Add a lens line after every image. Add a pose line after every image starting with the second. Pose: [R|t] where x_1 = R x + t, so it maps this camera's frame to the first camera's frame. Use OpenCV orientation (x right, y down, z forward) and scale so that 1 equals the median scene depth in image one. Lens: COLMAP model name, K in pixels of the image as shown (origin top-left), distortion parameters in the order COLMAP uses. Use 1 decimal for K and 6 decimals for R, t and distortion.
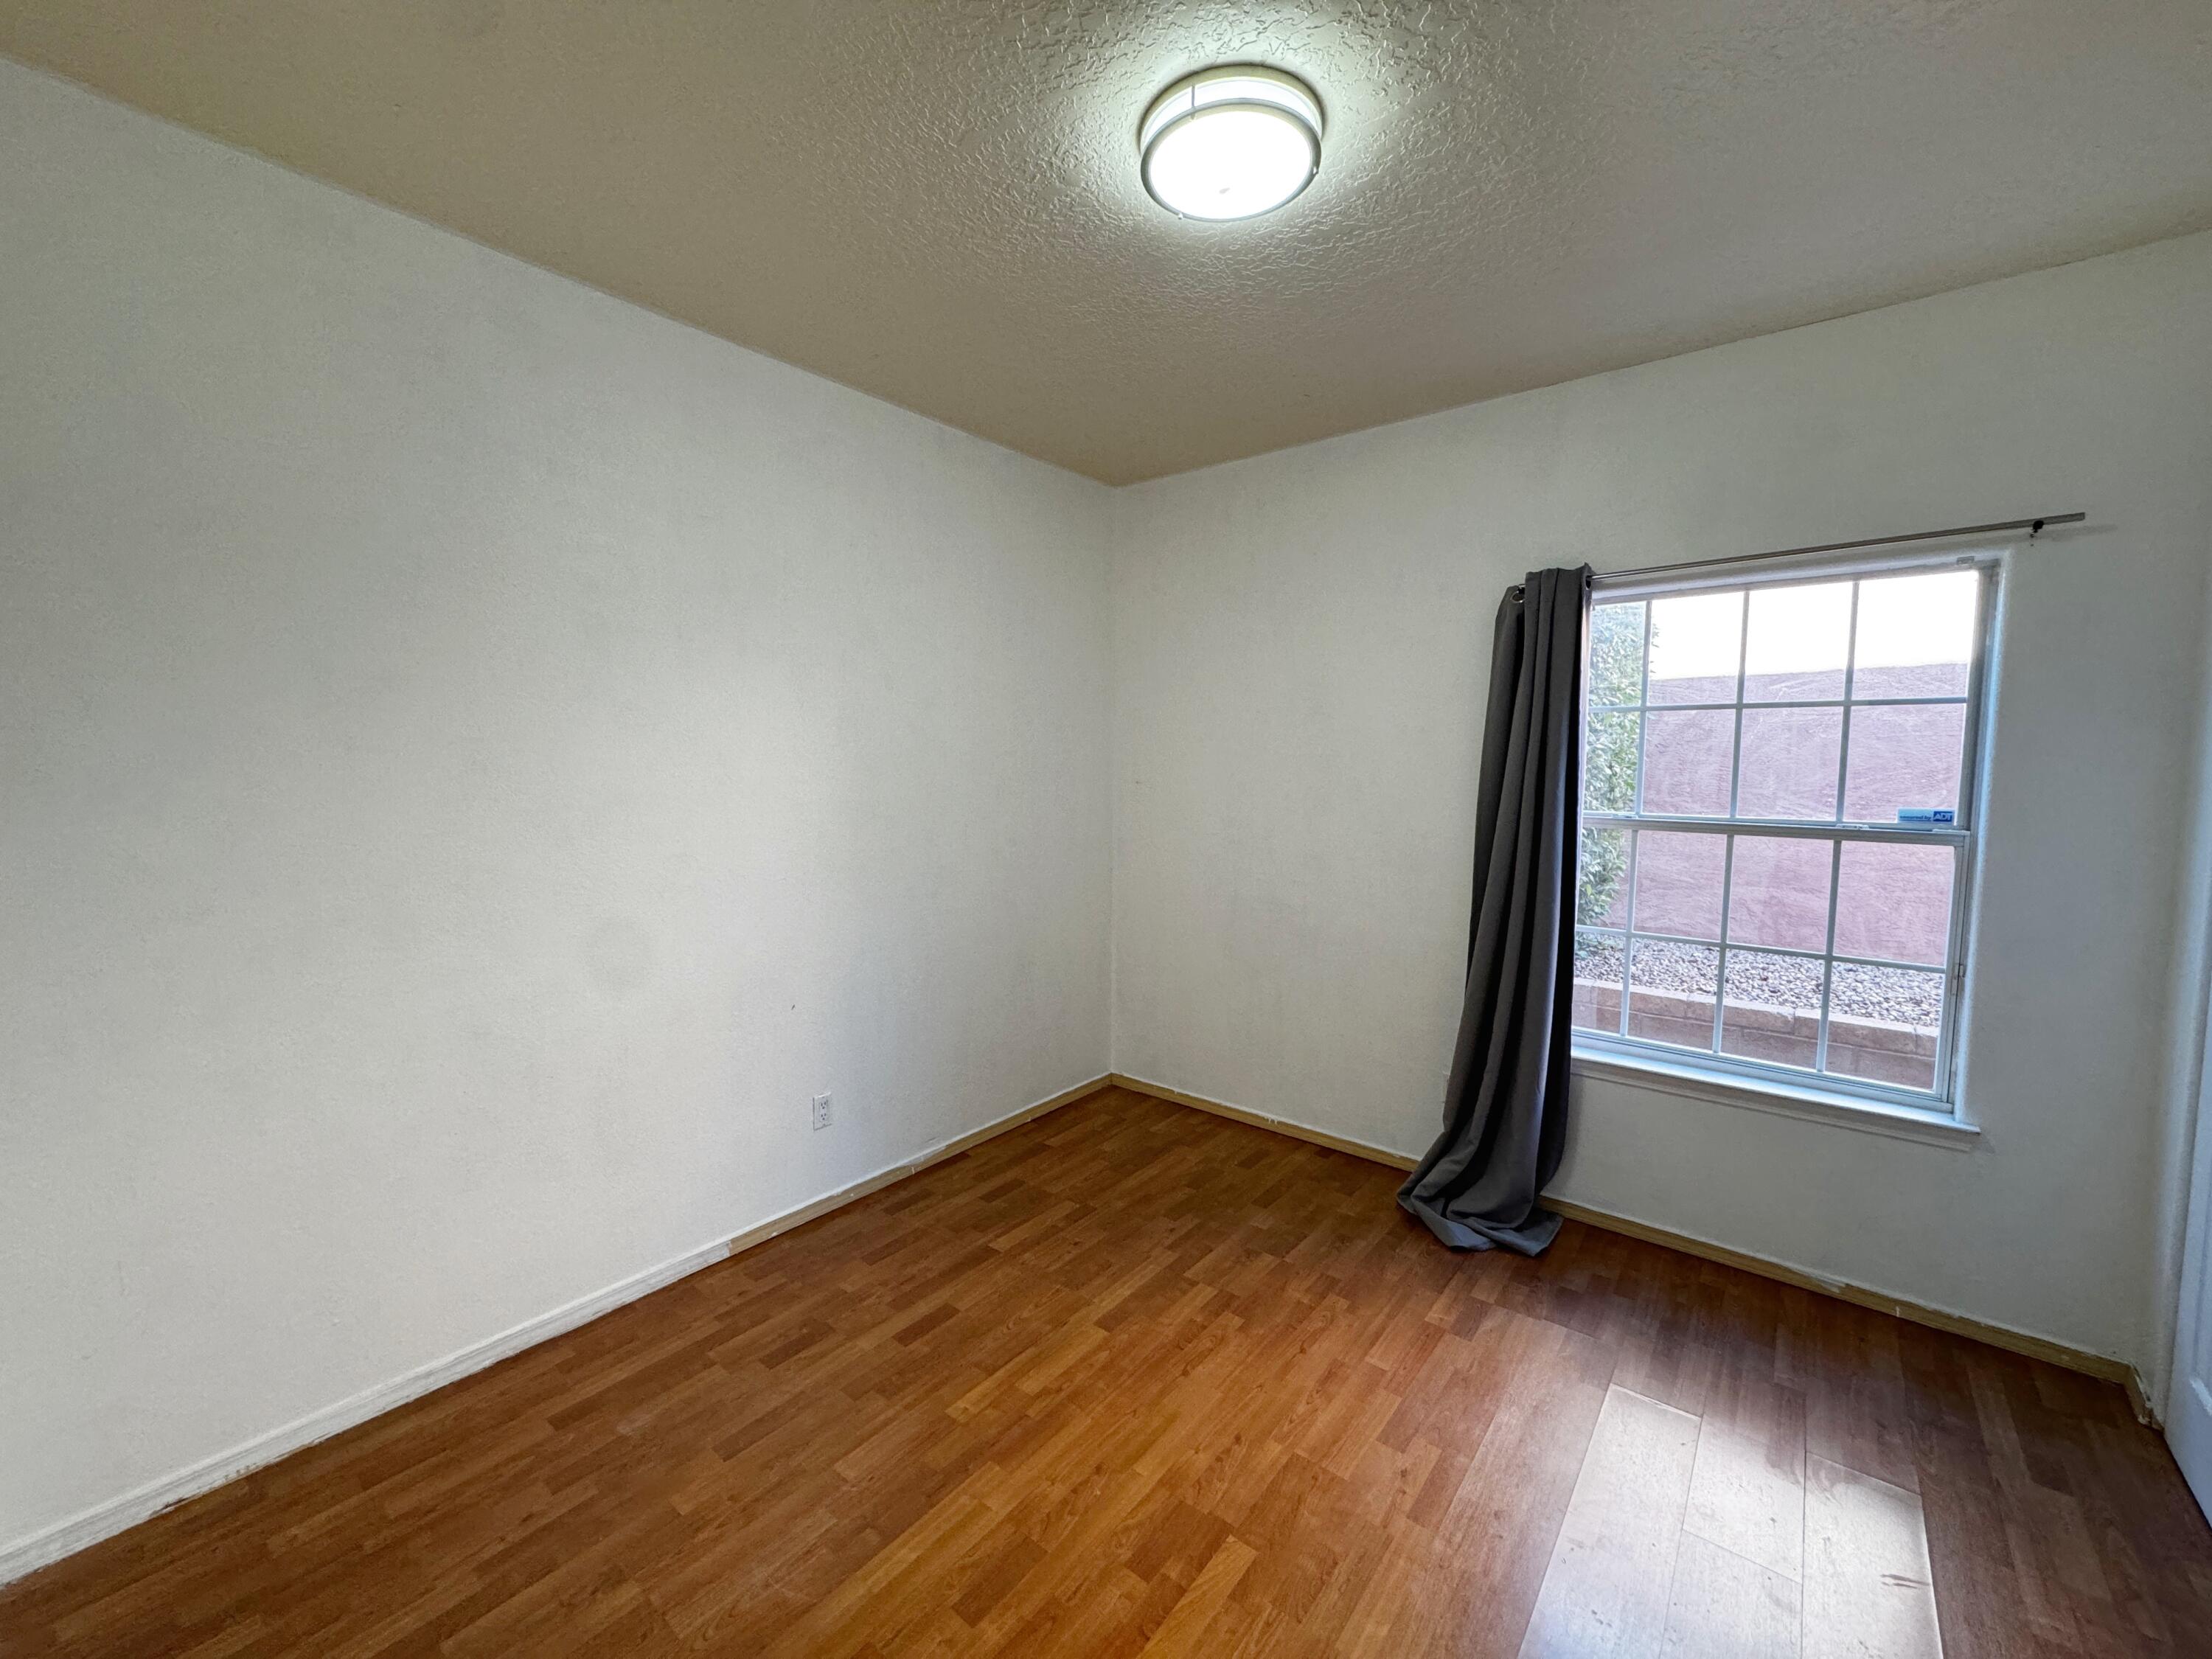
lens RADIAL K [[880.5, 0, 1114.6], [0, 880.5, 828.4], [0, 0, 1]] dist [-0.000624, -0.000355]
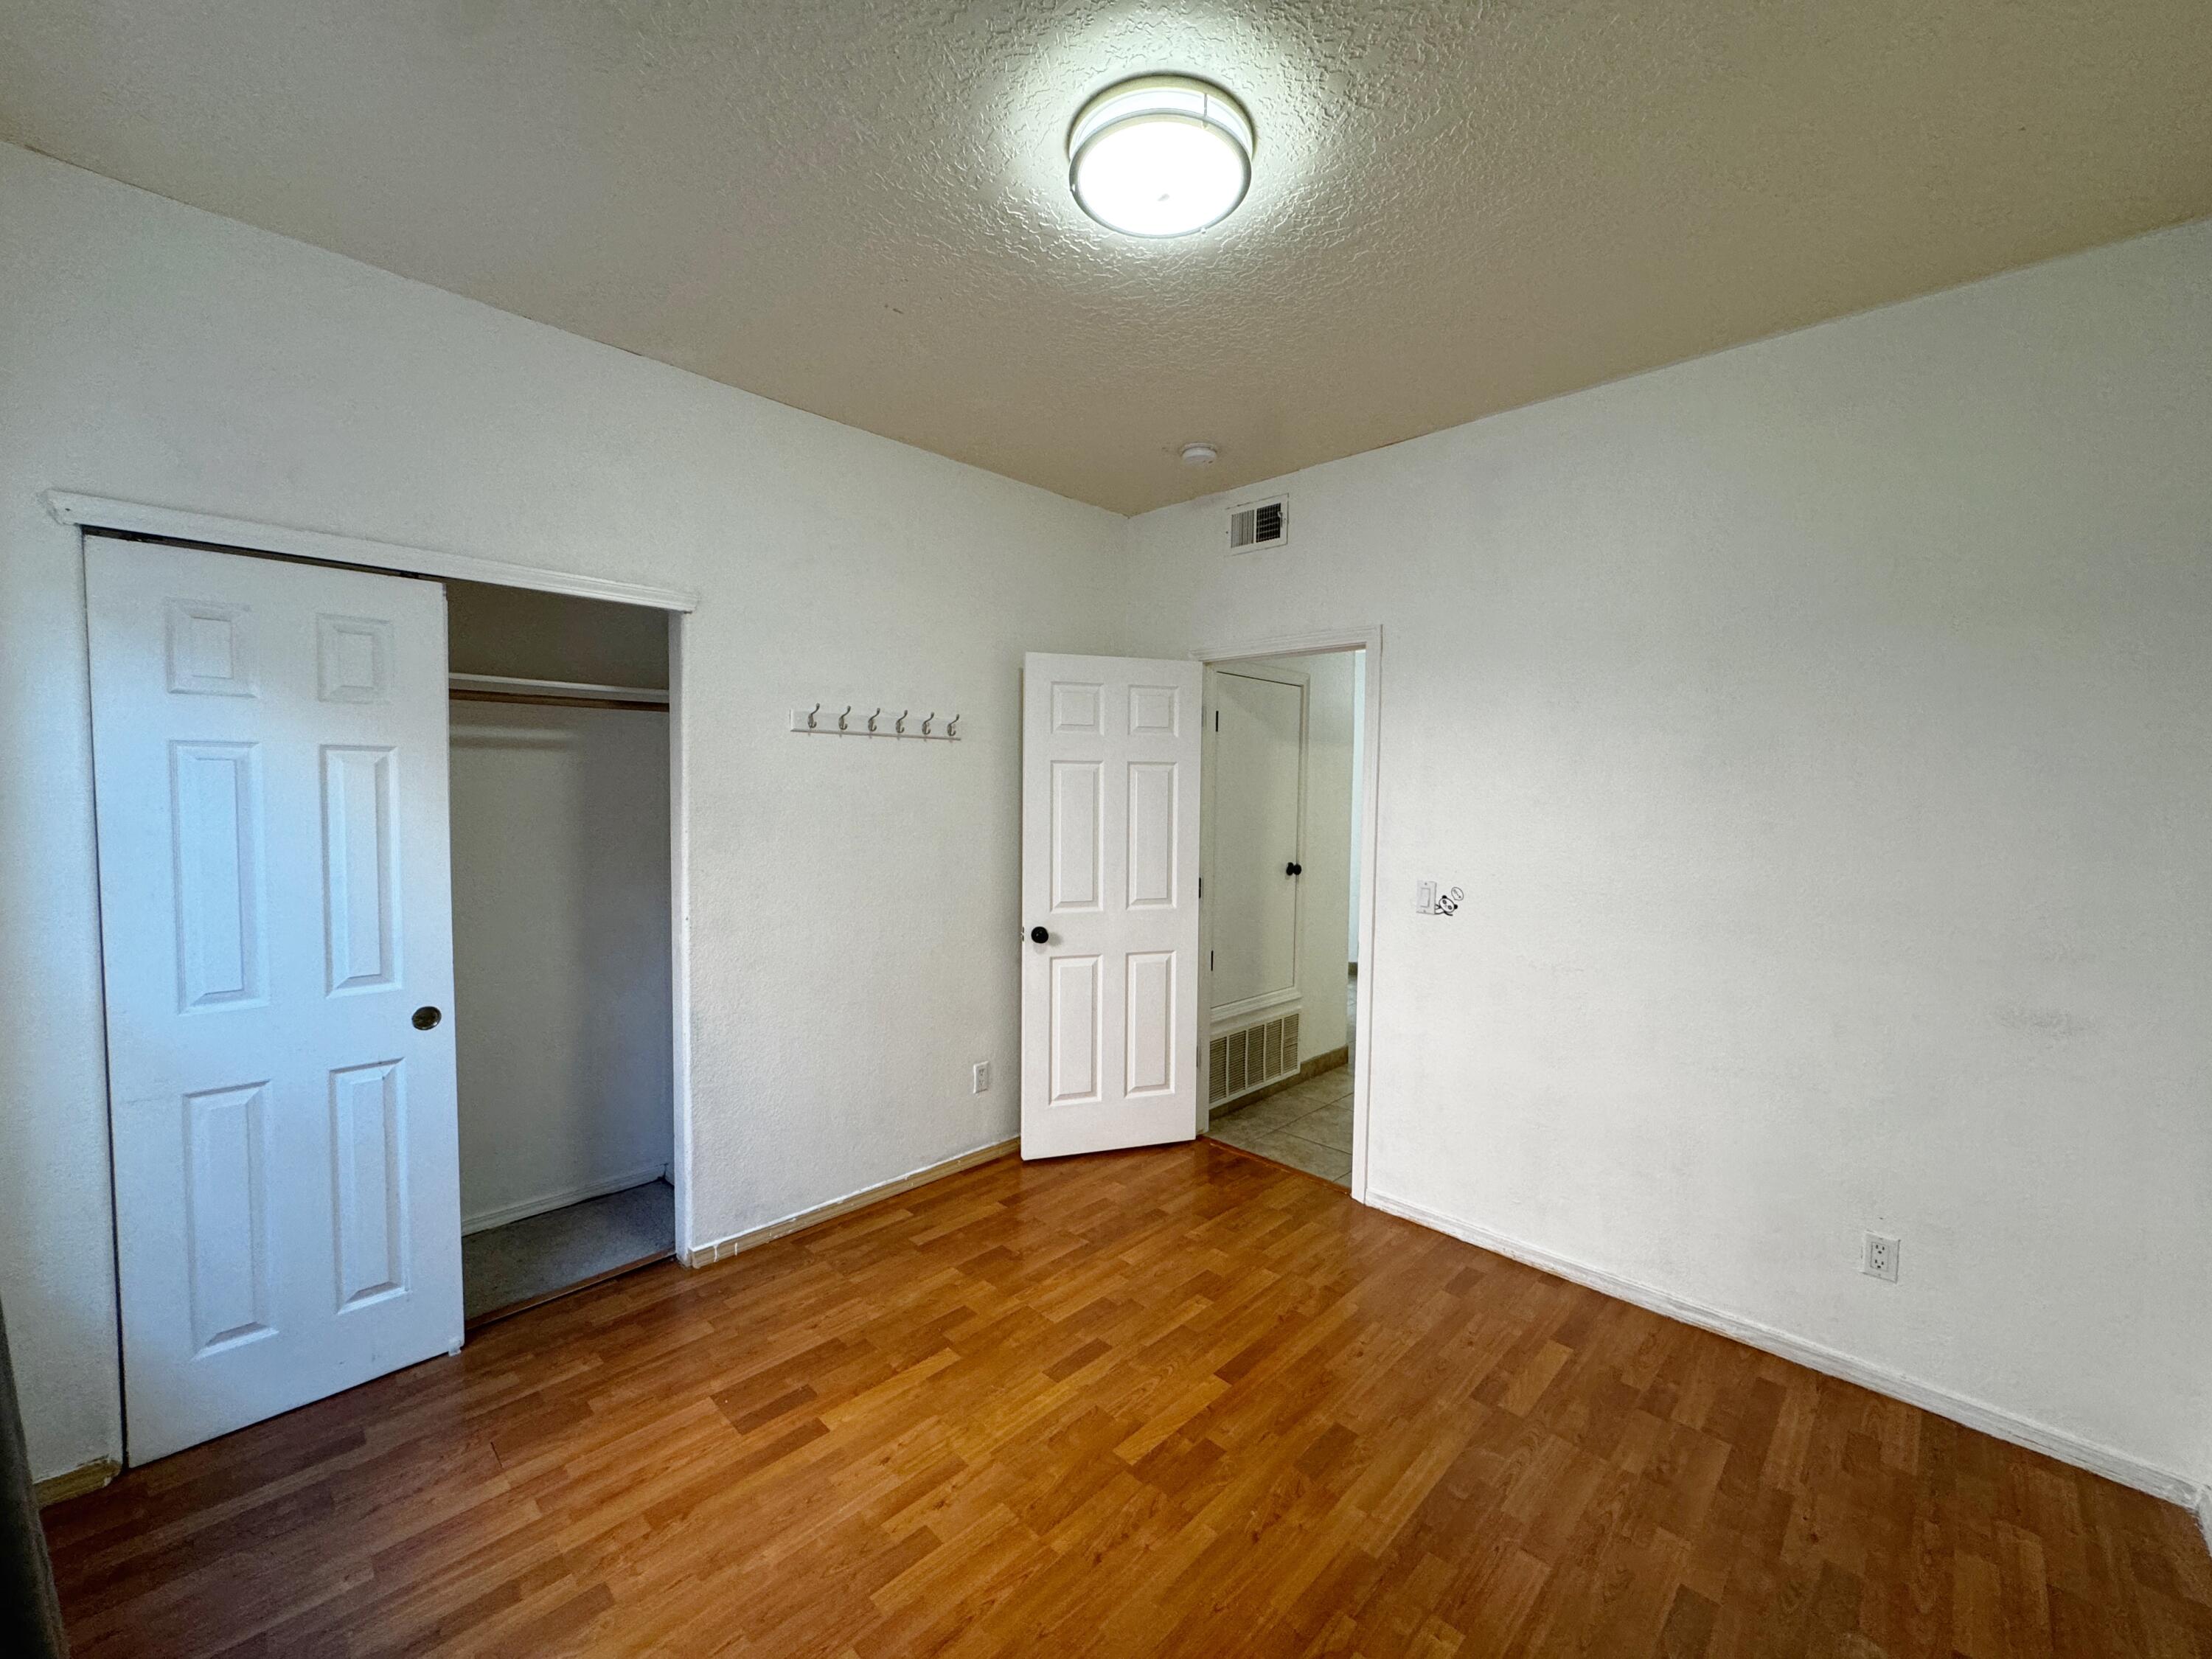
lens RADIAL K [[880.5, 0, 1105.1], [0, 880.5, 825.0], [0, 0, 1]] dist [-0.000624, -0.000355]
pose [[-0.993826, -0.026241, 0.107804, 0.061223], [-0.012280, 0.991675, 0.128179, -0.149529], [-0.110270, 0.126064, -0.985875, 1.882262]]
